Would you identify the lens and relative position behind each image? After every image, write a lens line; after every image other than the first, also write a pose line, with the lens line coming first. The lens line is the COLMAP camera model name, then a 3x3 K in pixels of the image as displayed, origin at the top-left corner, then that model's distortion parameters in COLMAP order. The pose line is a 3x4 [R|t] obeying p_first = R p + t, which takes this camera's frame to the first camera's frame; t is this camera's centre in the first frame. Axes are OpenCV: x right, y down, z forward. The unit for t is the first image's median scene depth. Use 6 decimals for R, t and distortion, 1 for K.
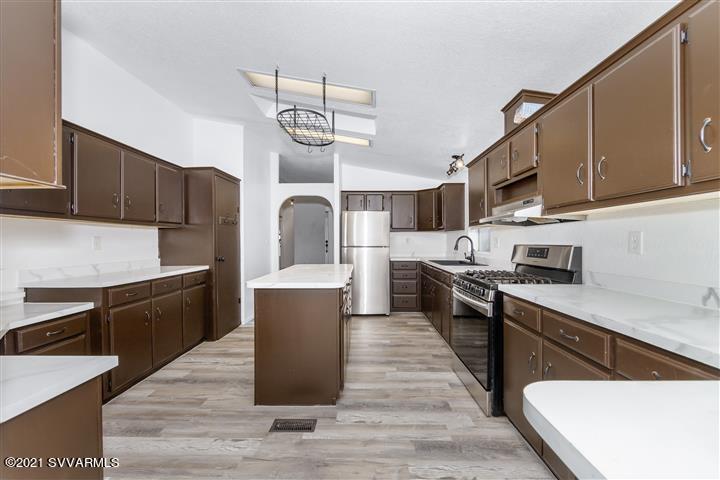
lens RADIAL K [[288.6, 0, 360.0], [0, 288.6, 240.0], [0, 0, 1]] dist [0.000423, 0.000205]
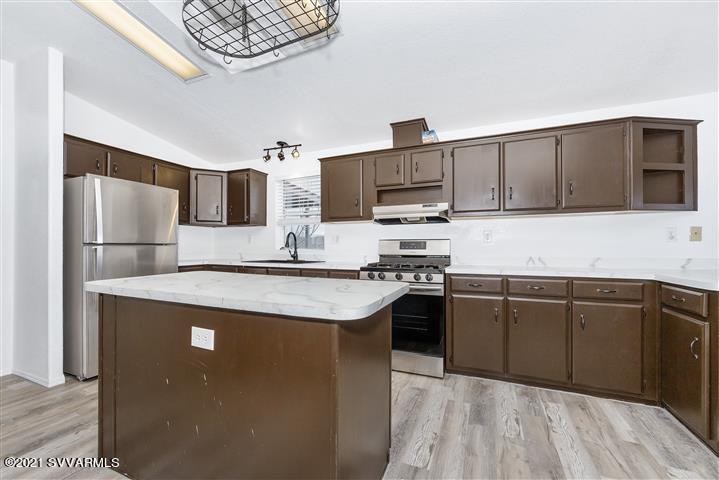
lens RADIAL K [[294.1, 0, 358.2], [0, 294.1, 245.1], [0, 0, 1]] dist [-0.000792, -0.000038]
pose [[0.381431, -0.002964, 0.924393, -0.699107], [0.003886, 0.999991, 0.001603, 0.041224], [-0.924389, 0.002980, 0.381439, 0.717066]]
